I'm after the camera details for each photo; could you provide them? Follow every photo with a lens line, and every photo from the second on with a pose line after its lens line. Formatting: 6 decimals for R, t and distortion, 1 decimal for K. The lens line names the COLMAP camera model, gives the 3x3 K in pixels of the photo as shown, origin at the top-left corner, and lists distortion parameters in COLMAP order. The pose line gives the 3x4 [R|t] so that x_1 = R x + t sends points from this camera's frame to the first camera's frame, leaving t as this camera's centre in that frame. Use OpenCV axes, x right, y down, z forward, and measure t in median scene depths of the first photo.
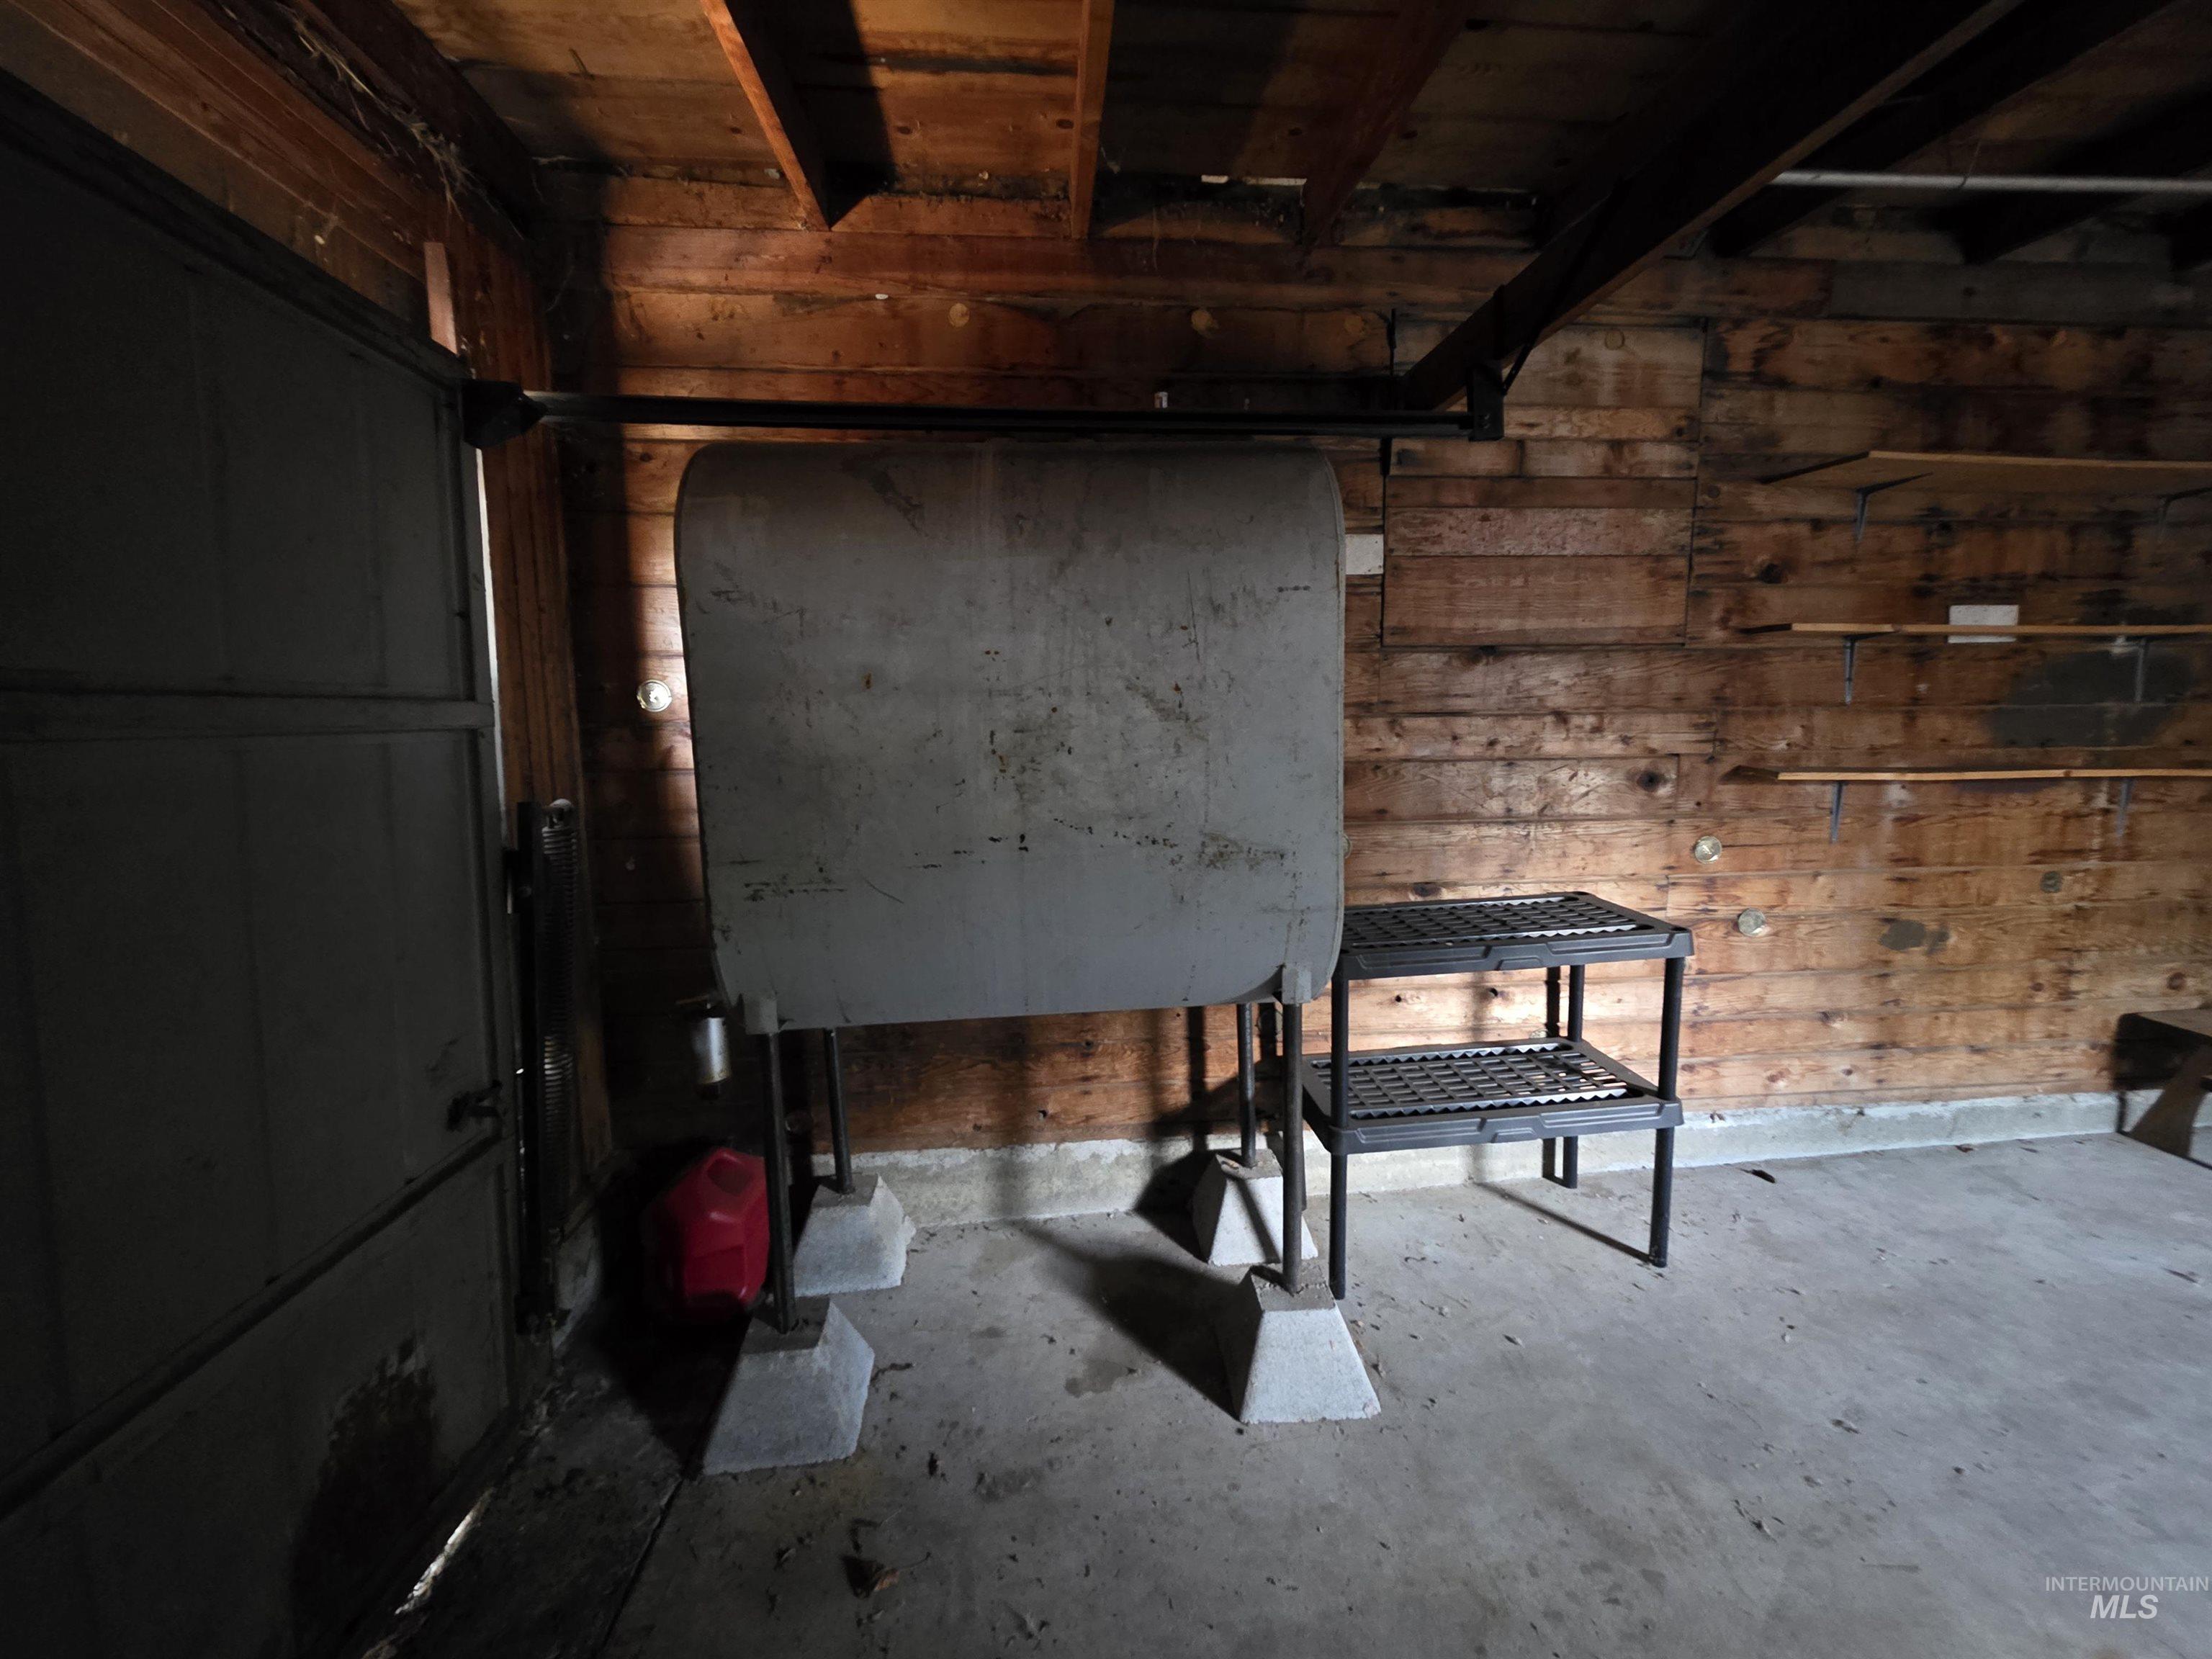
lens RADIAL K [[882.1, 0, 1101.8], [0, 882.1, 813.8], [0, 0, 1]] dist [0.001754, -0.000339]
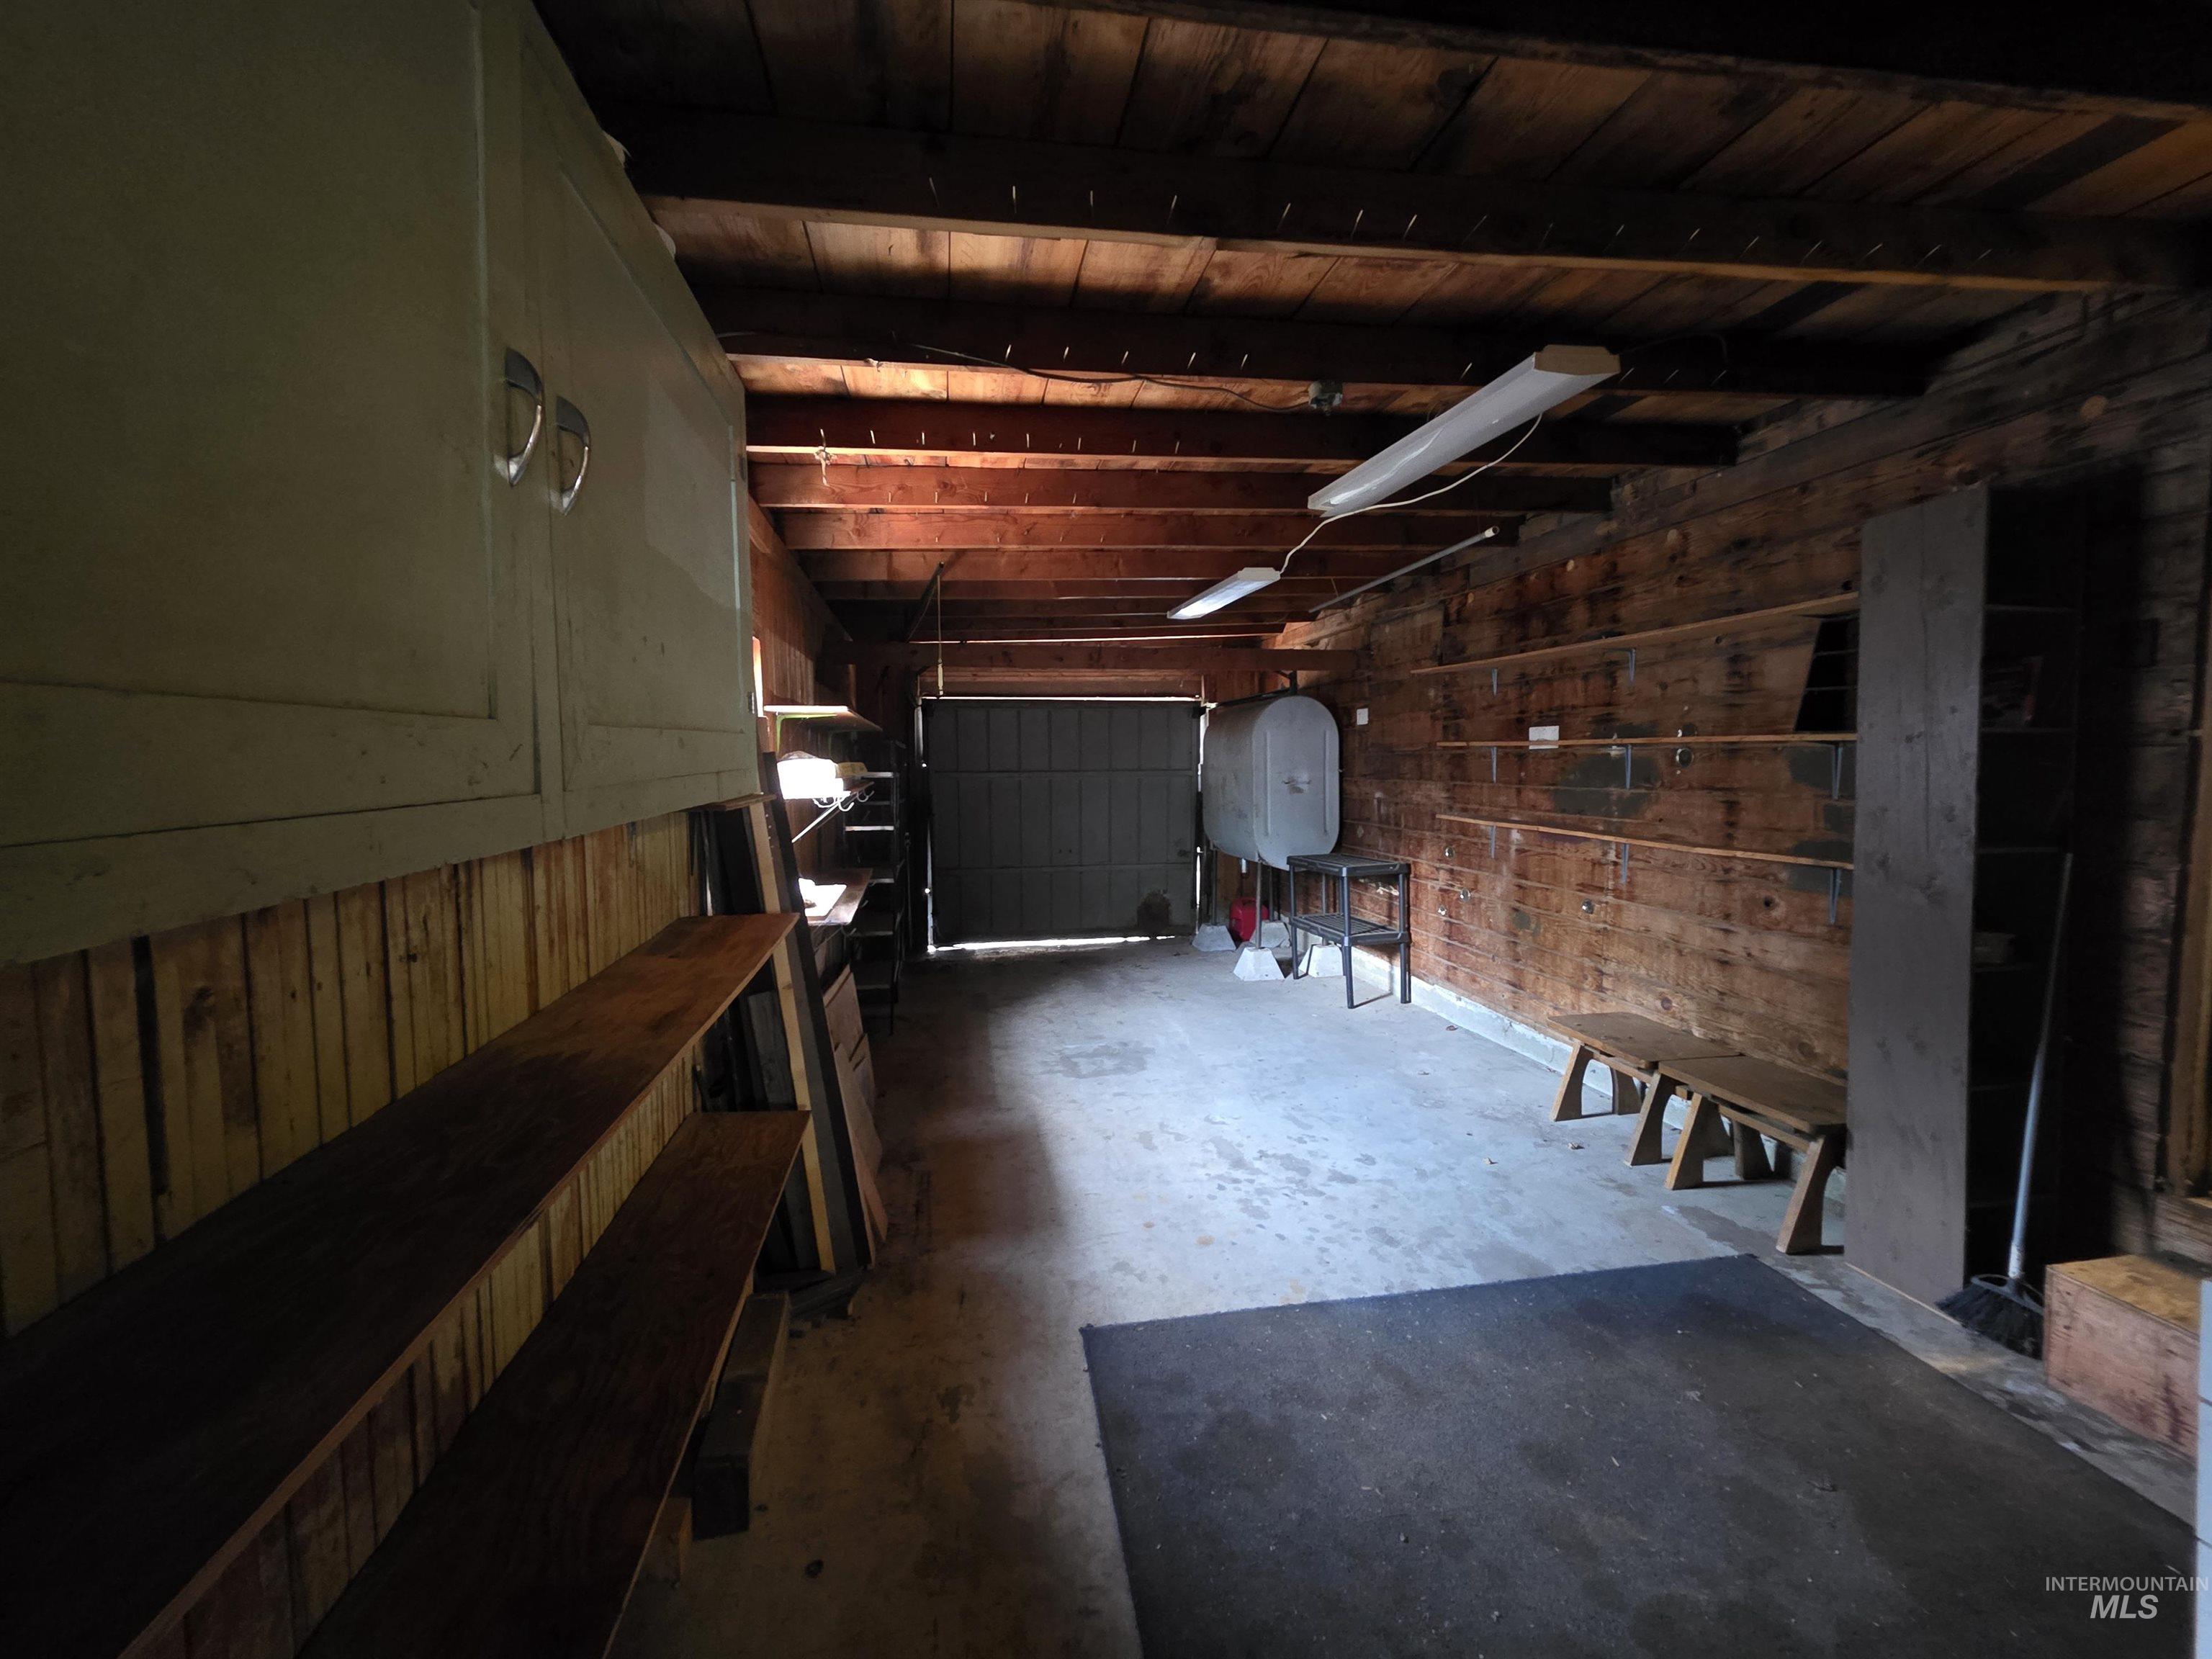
lens RADIAL K [[882.1, 0, 1101.8], [0, 882.1, 813.8], [0, 0, 1]] dist [0.001754, -0.000339]
pose [[0.100655, 0.072055, -0.992309, 2.508367], [-0.107829, 0.992289, 0.061116, -0.081643], [0.989061, 0.100848, 0.107649, 0.008136]]
